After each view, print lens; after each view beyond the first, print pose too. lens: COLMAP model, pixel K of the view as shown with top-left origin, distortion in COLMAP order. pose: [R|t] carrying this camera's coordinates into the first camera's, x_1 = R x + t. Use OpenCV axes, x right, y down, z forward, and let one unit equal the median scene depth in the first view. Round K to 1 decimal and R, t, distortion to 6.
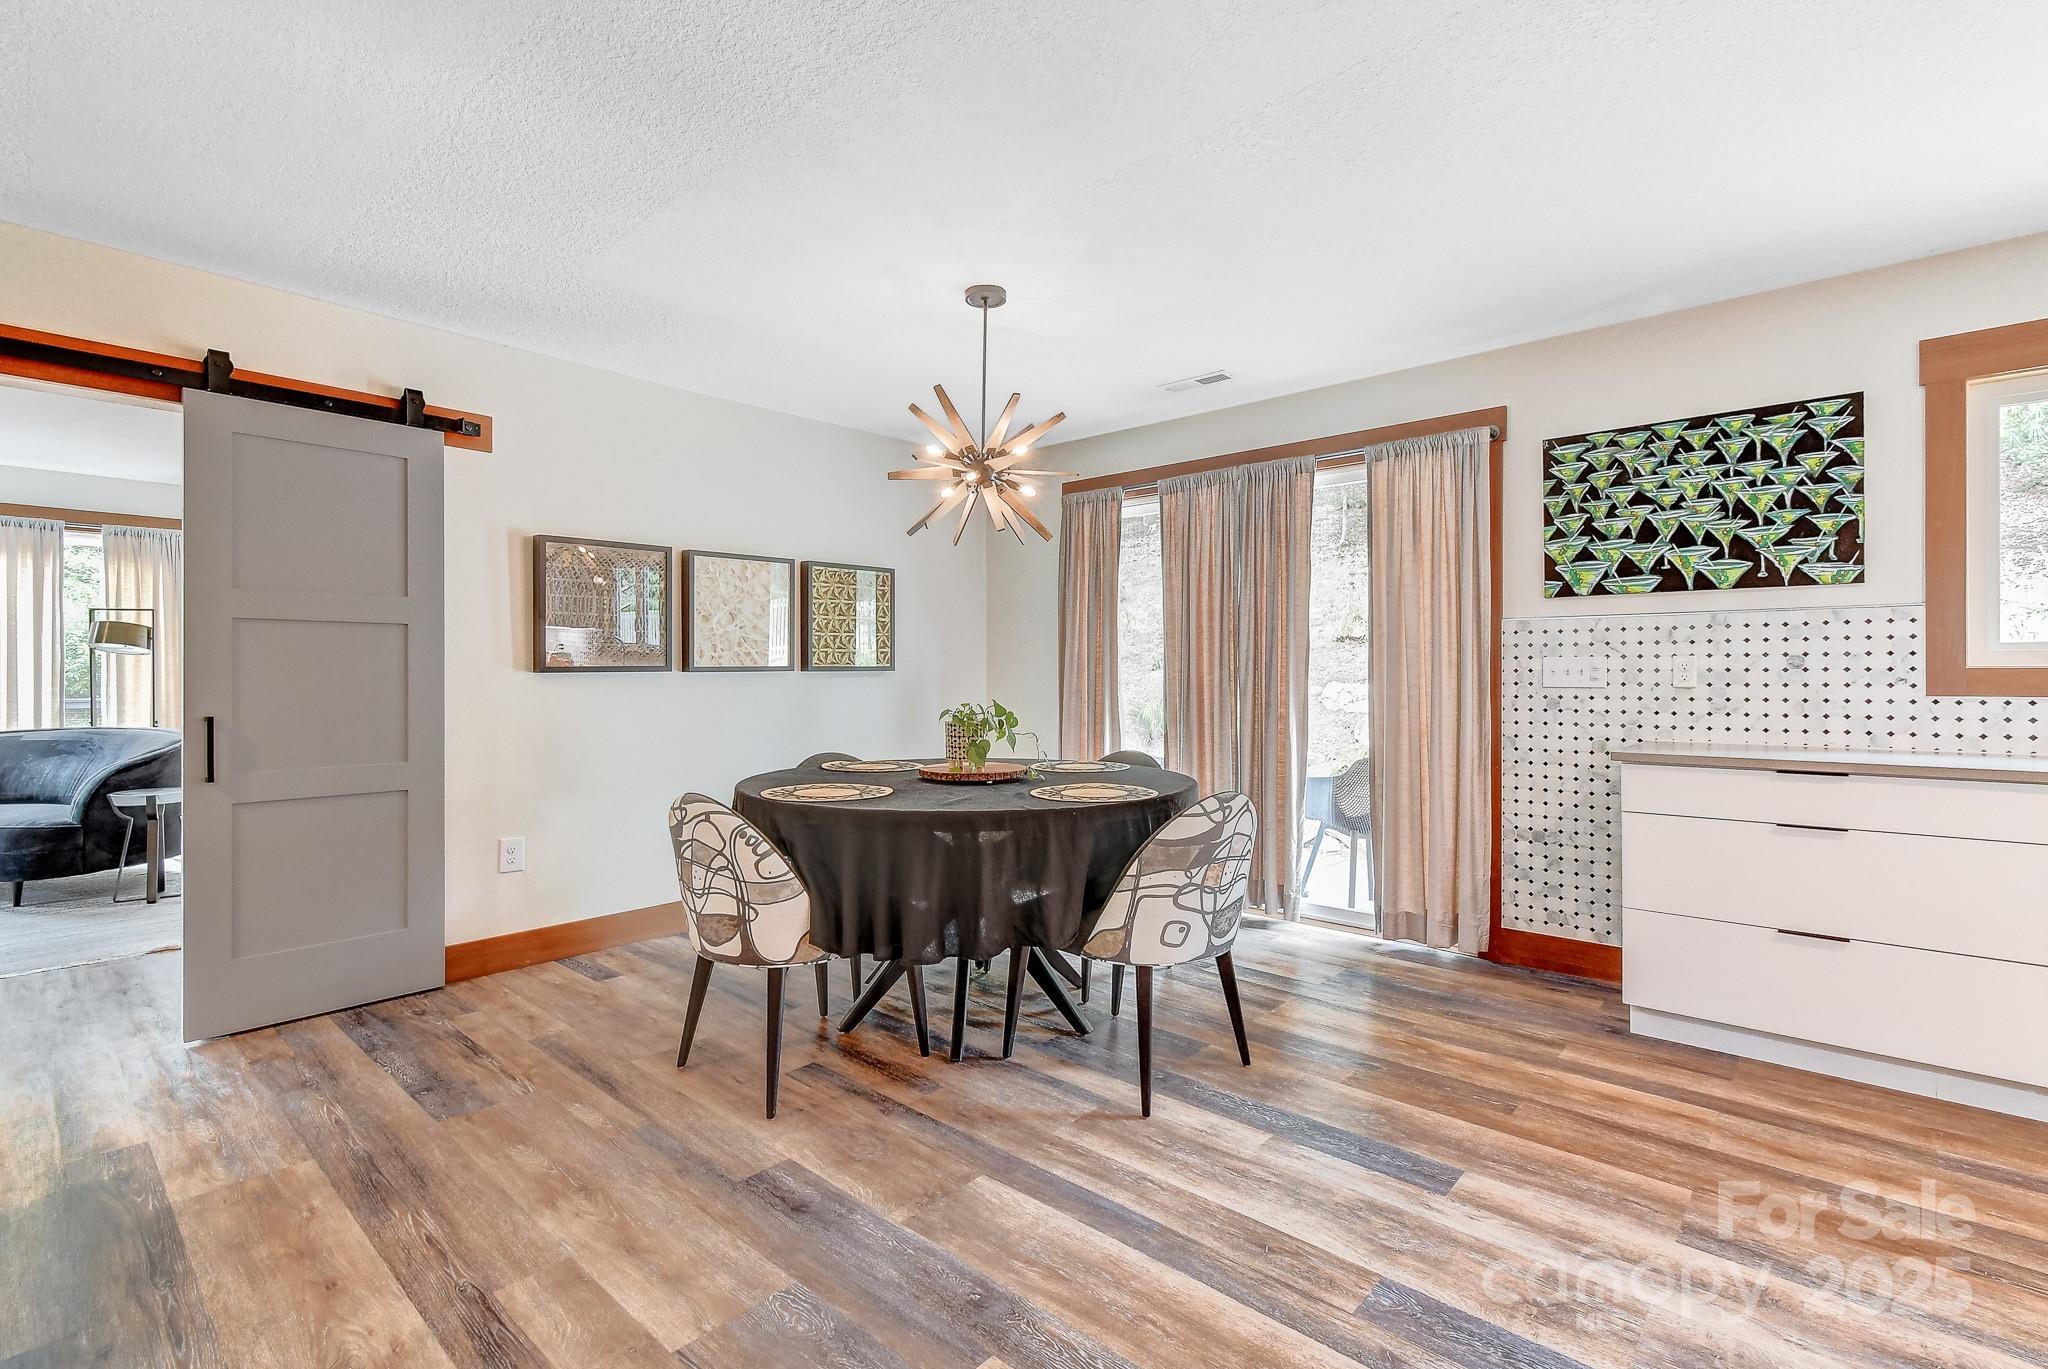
lens RADIAL K [[921.5, 0, 1026.1], [0, 921.5, 671.5], [0, 0, 1]] dist [0.001805, 0.000070]
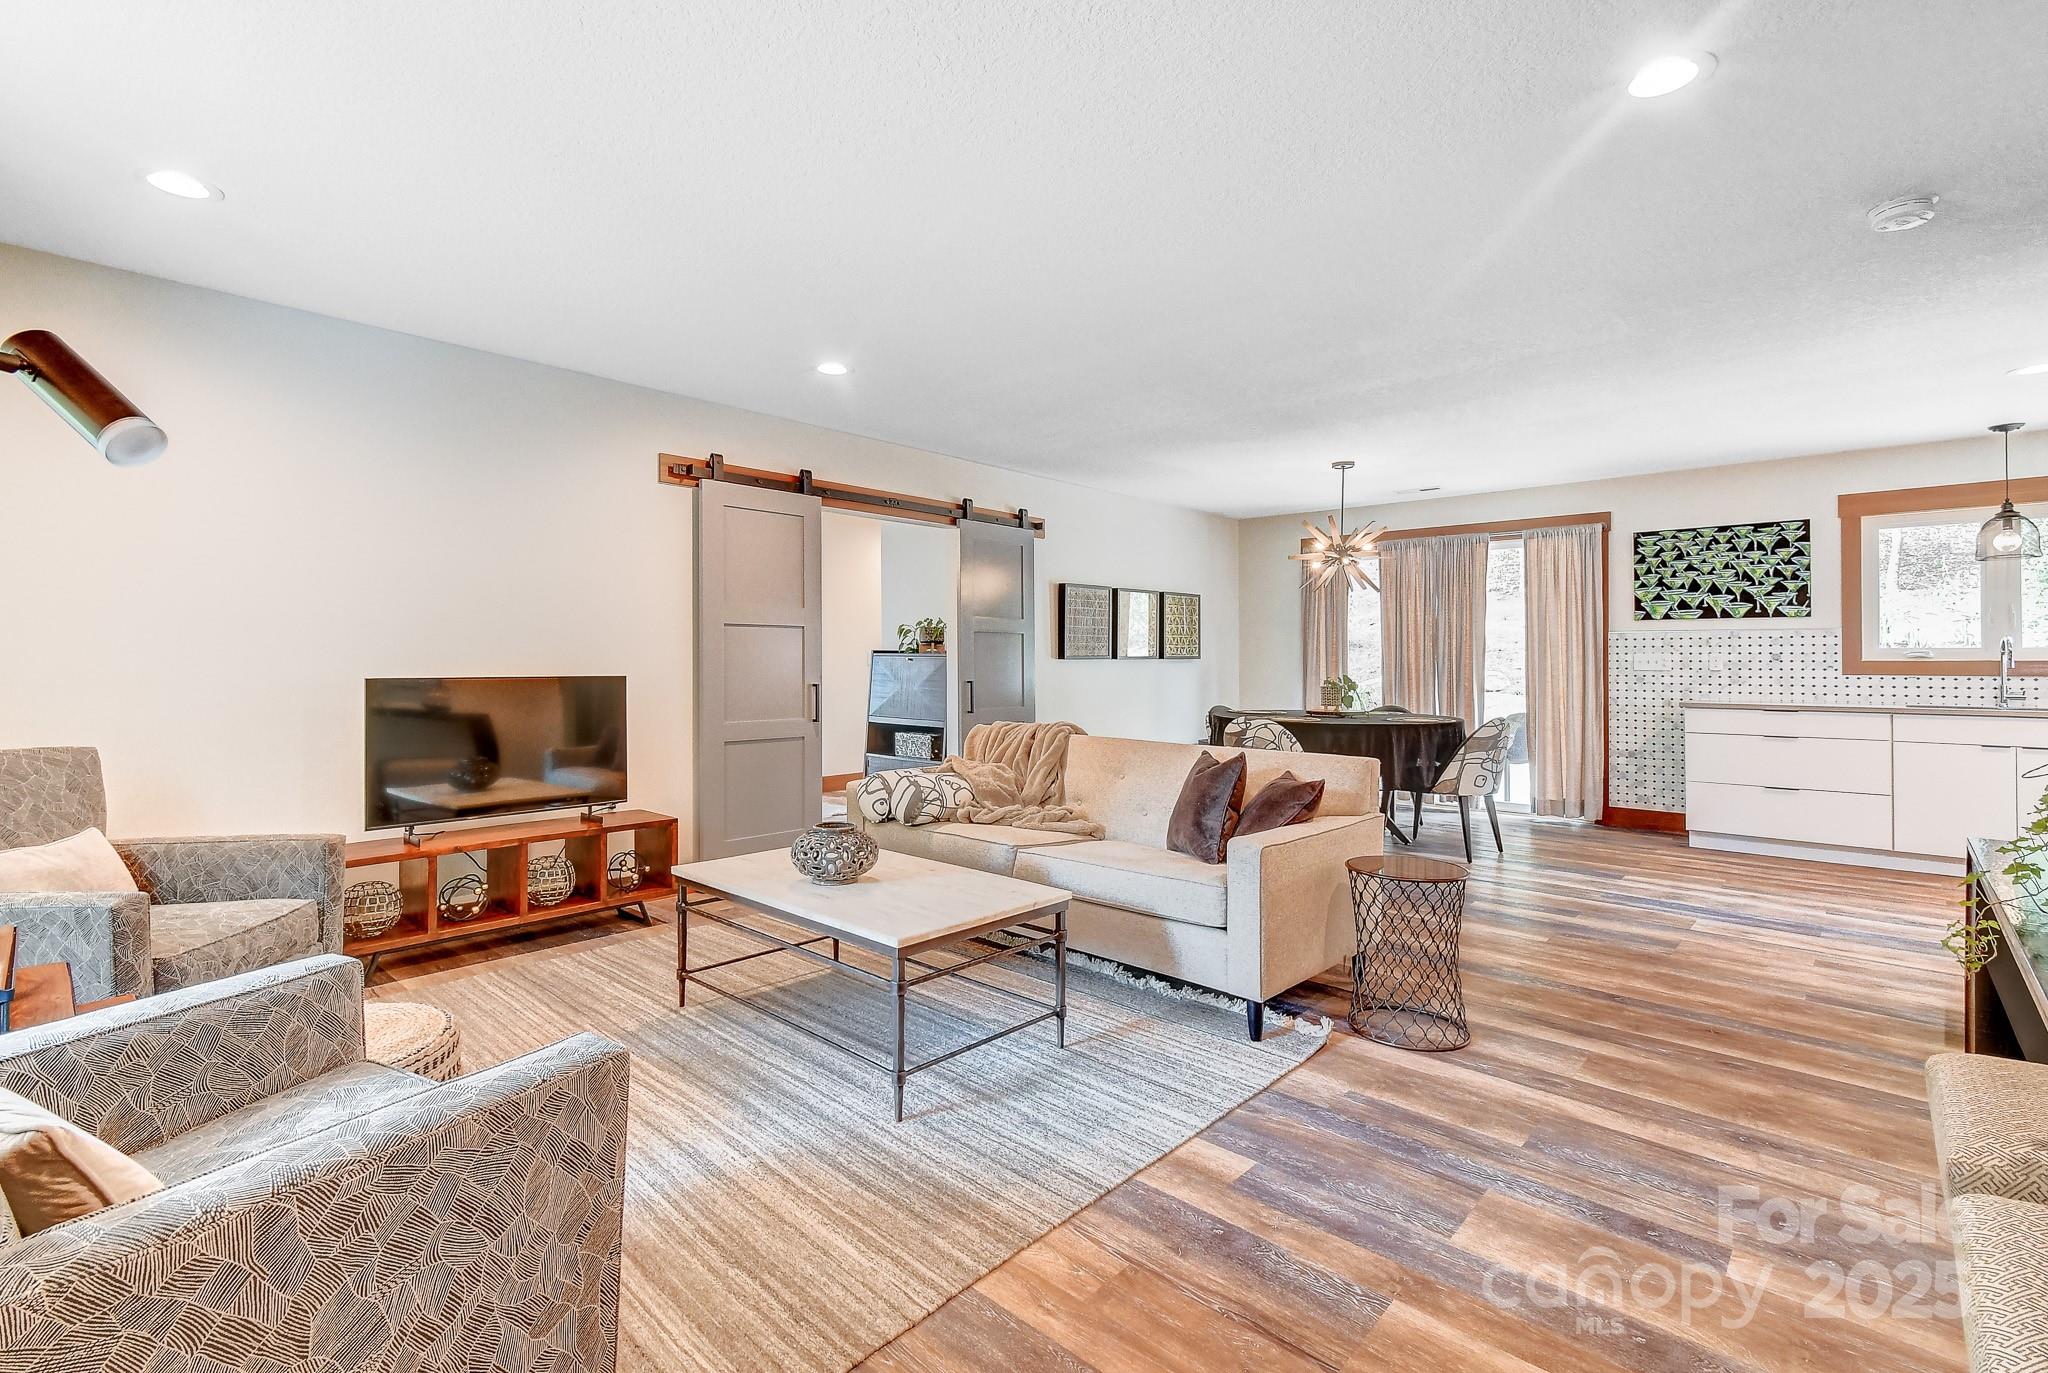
lens RADIAL K [[910.0, 0, 1002.3], [0, 910.0, 647.8], [0, 0, 1]] dist [0.000296, 0.000109]
pose [[0.999485, 0.004021, -0.031850, -0.705783], [-0.004404, 0.999918, -0.011989, -0.000265], [0.031799, 0.012123, 0.999421, -0.932999]]
